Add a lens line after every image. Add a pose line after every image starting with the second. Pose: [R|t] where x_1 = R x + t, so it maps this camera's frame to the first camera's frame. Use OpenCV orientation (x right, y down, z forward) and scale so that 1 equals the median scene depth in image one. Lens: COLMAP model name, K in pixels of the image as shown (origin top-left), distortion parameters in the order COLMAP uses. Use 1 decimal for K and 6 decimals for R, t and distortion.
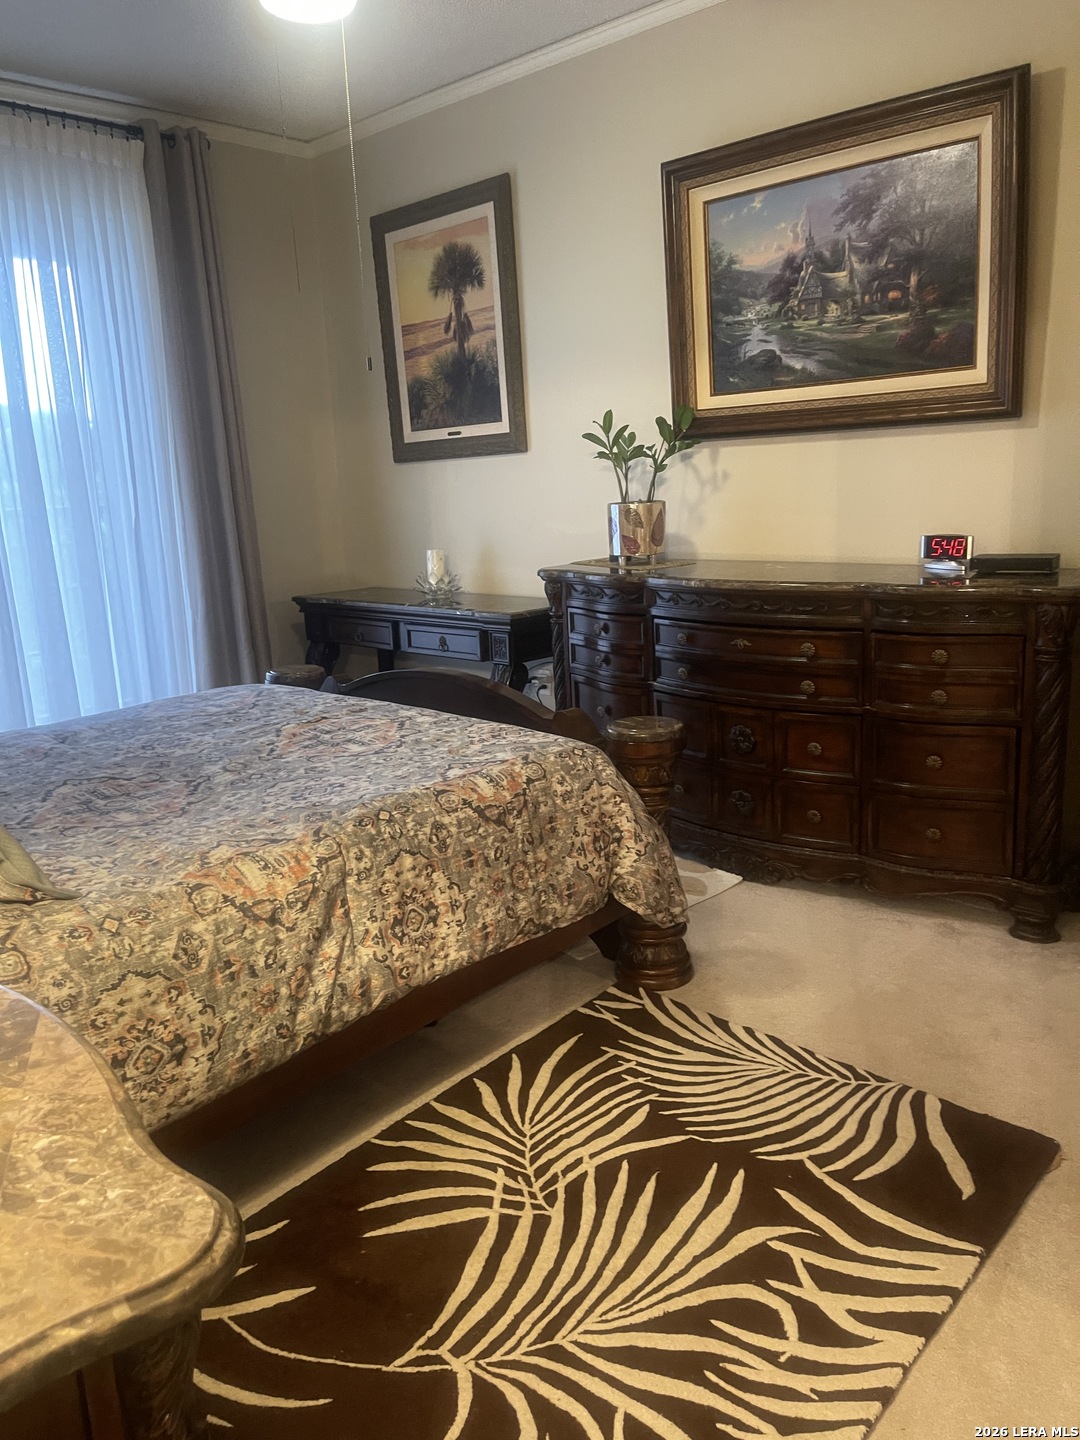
lens RADIAL K [[1089.5, 0, 546.8], [0, 1089.5, 710.8], [0, 0, 1]] dist [0.067301, -0.095727]
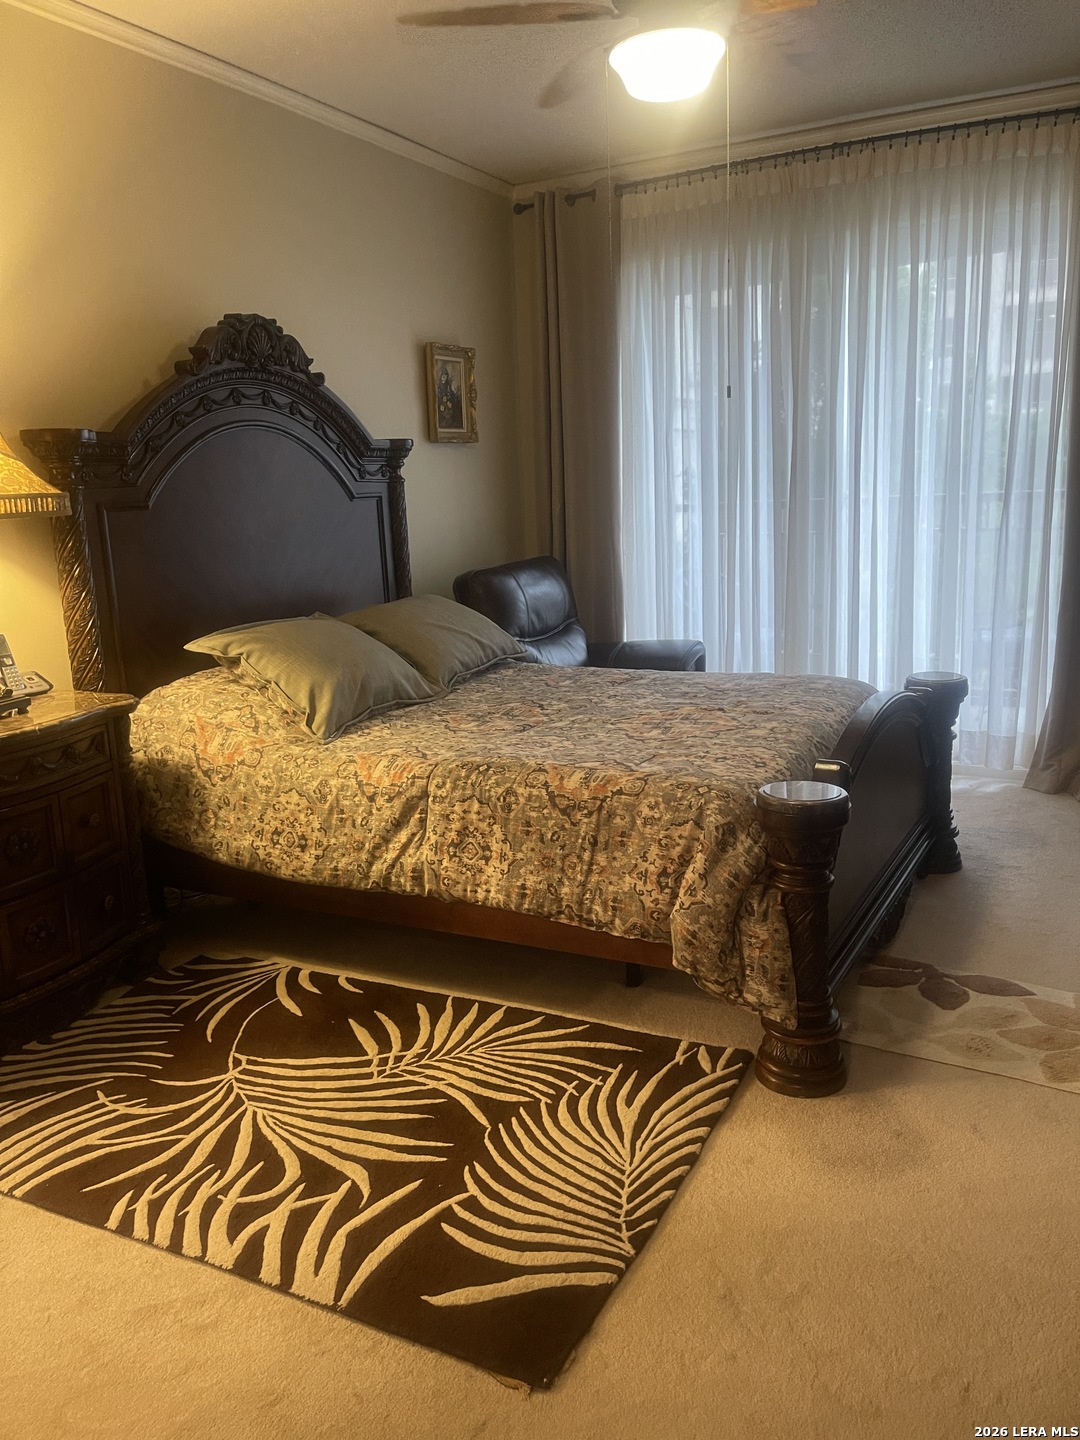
lens RADIAL K [[1089.5, 0, 547.5], [0, 1089.5, 723.1], [0, 0, 1]] dist [0.067301, -0.095727]
pose [[0.250733, 0.233296, -0.939524, 1.103738], [-0.179545, 0.964895, 0.191680, -0.223329], [0.951261, 0.120626, 0.283818, 0.719028]]
